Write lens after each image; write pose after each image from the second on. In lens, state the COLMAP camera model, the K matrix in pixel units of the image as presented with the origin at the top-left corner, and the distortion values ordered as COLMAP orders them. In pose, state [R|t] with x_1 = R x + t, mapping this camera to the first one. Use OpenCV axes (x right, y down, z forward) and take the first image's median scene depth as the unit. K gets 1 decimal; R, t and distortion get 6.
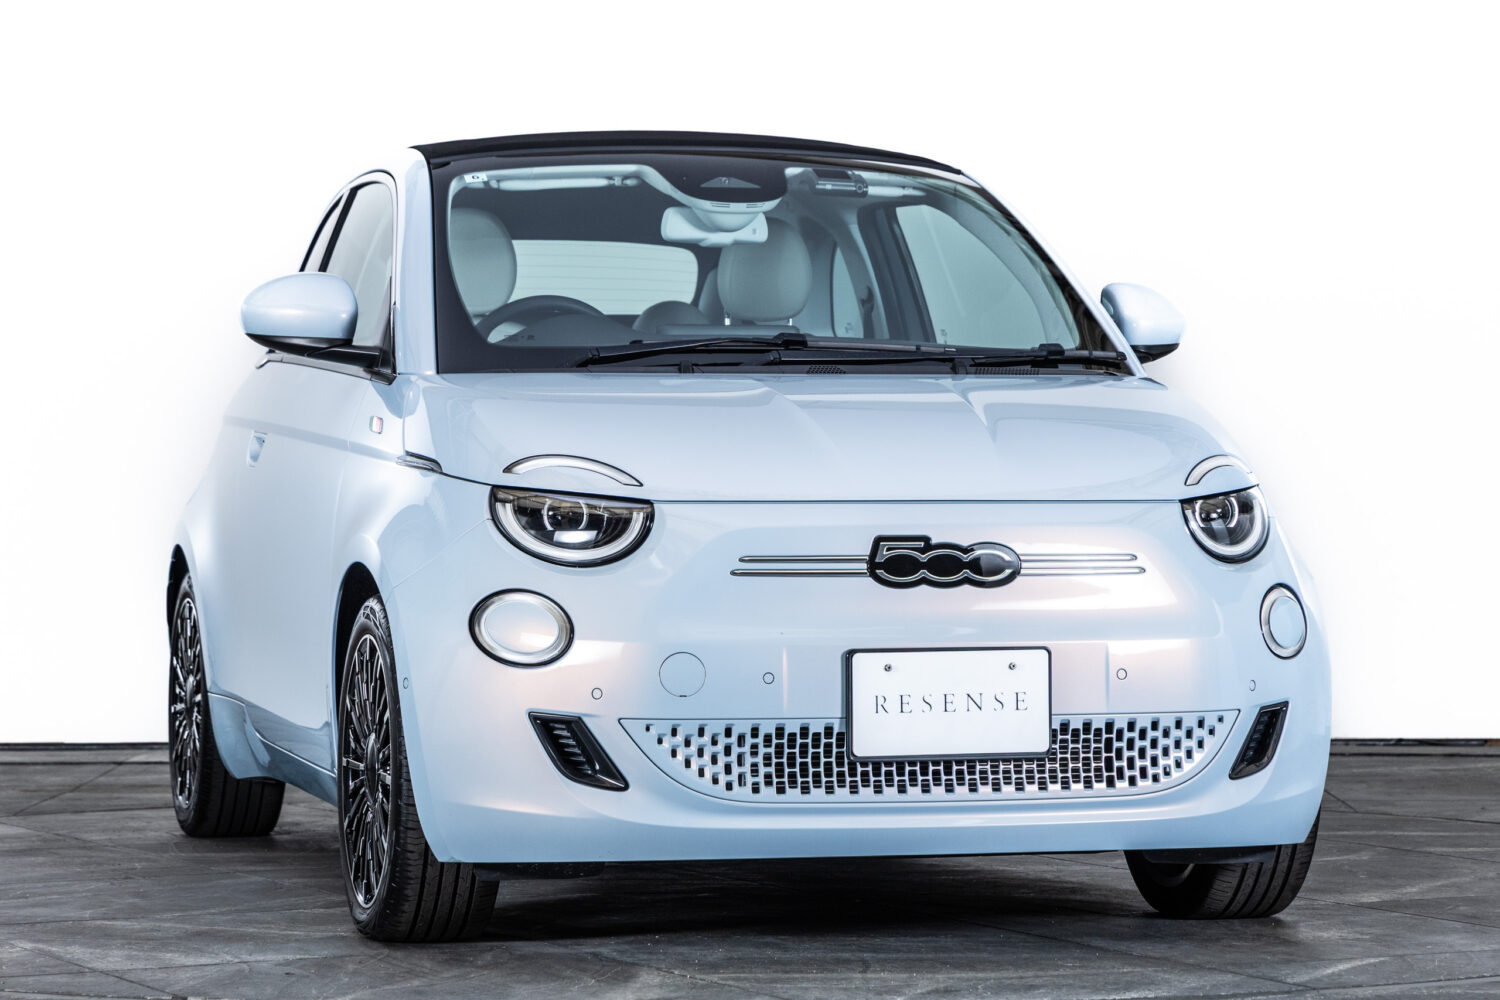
lens RADIAL K [[4389.2, 0, 750.0], [0, 4389.2, 500.0], [0, 0, 1]] dist [0.041497, -0.318672]
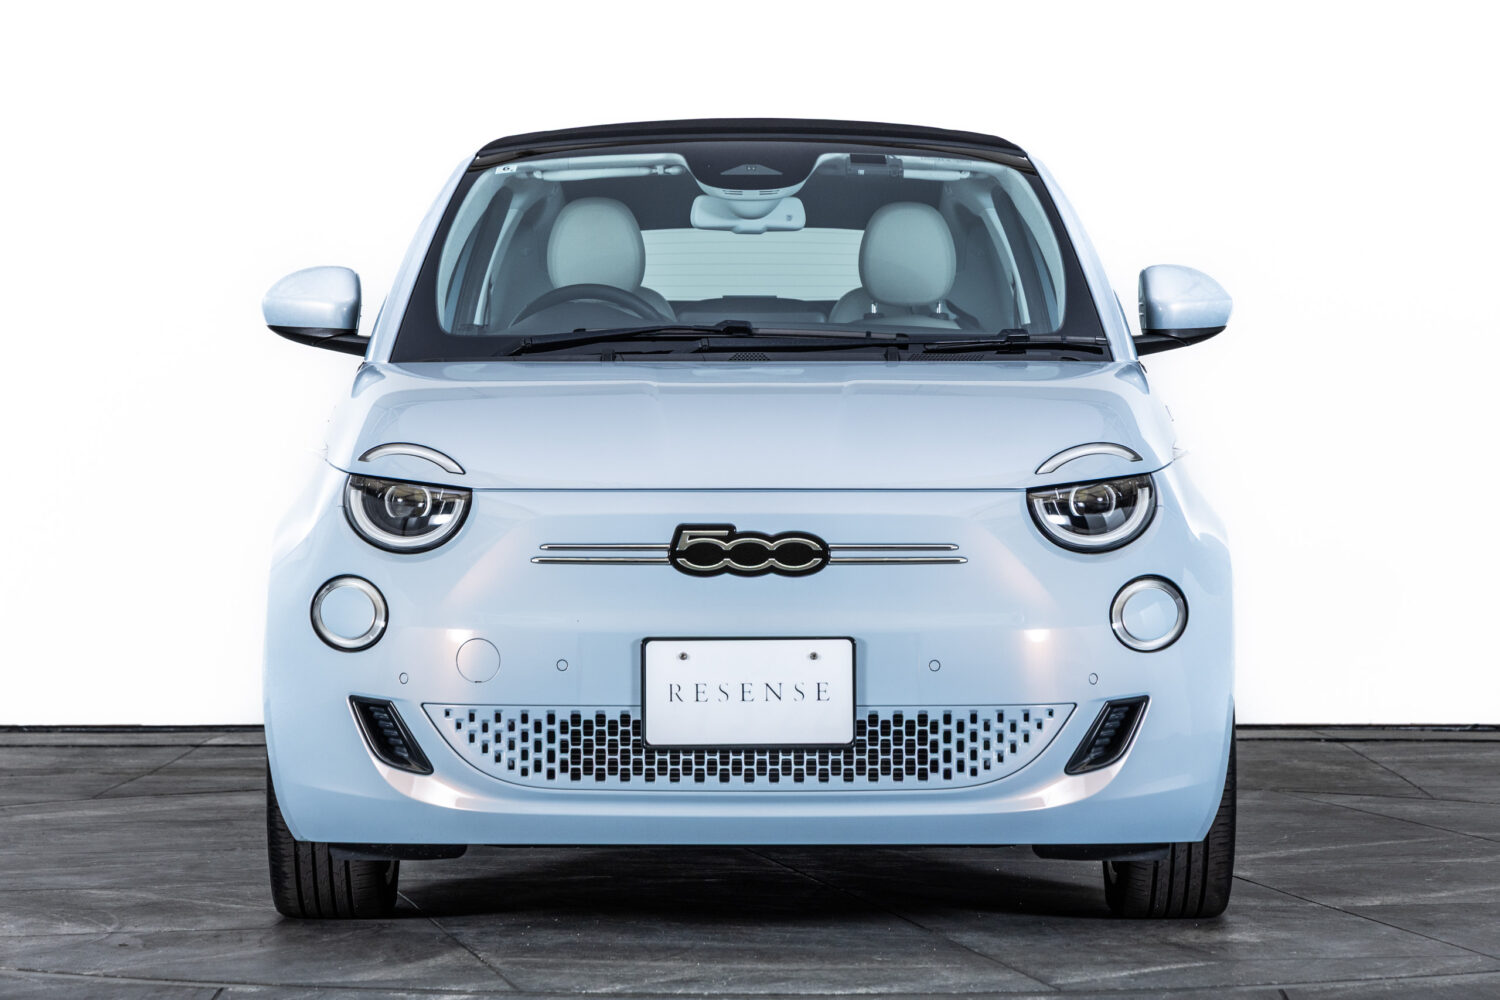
lens RADIAL K [[4389.2, 0, 750.0], [0, 4389.2, 500.0], [0, 0, 1]] dist [0.041497, -0.318672]
pose [[0.965379, 0.002326, -0.260840, 0.302920], [-0.001063, 0.999987, 0.004984, -0.002310], [0.260848, -0.004534, 0.965369, 0.039394]]
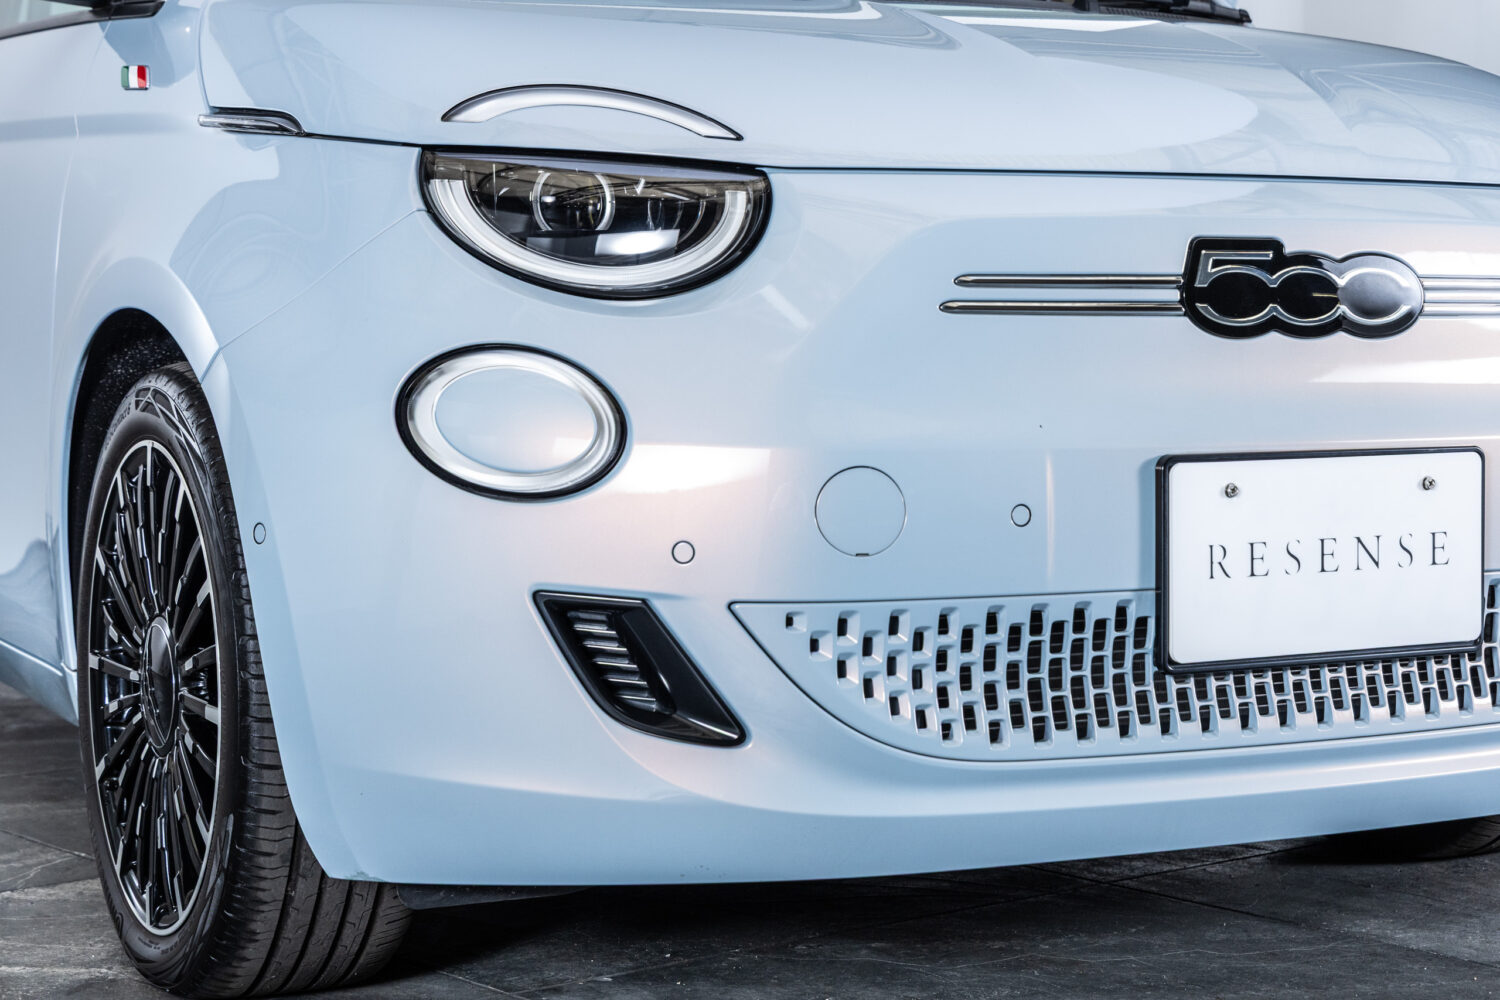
lens RADIAL K [[2737.3, 0, 750.0], [0, 2737.3, 500.0], [0, 0, 1]] dist [0.007156, 0.011249]
pose [[0.977490, -0.015668, 0.210399, -0.090834], [0.004919, 0.998660, 0.051513, 0.022110], [-0.210924, -0.049318, 0.976257, 0.687777]]
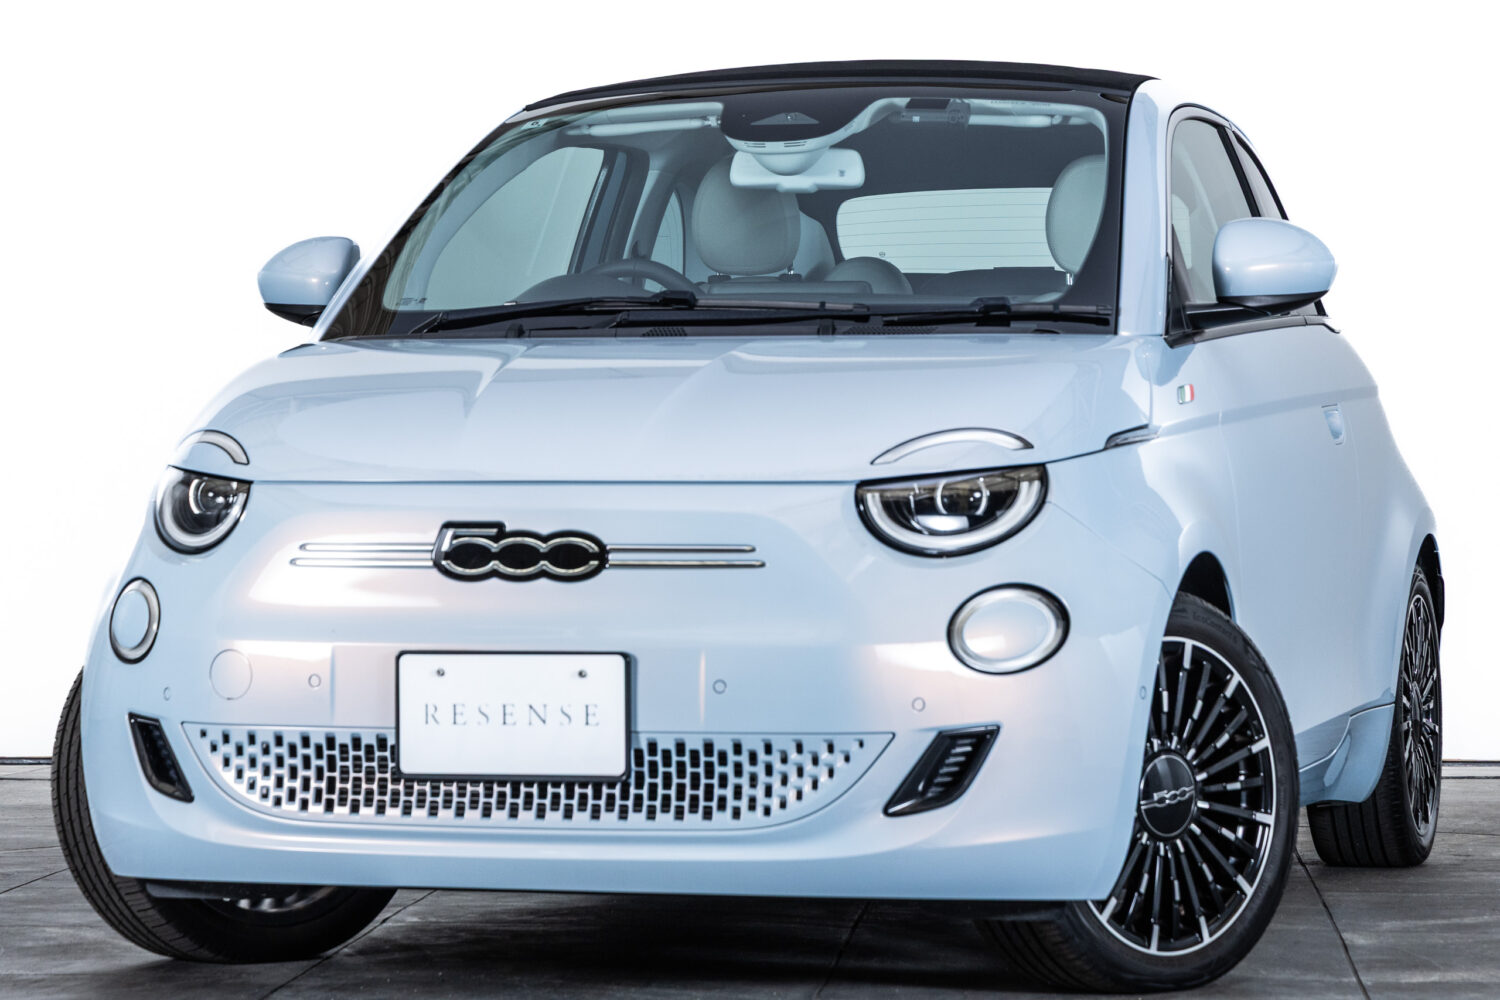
lens RADIAL K [[4840.4, 0, 750.0], [0, 4840.4, 500.0], [0, 0, 1]] dist [0.024528, -0.229786]
pose [[0.855744, 0.002455, -0.517393, 0.575523], [-0.001743, 0.999997, 0.001862, 0.001972], [0.517396, -0.000692, 0.855746, 0.205127]]
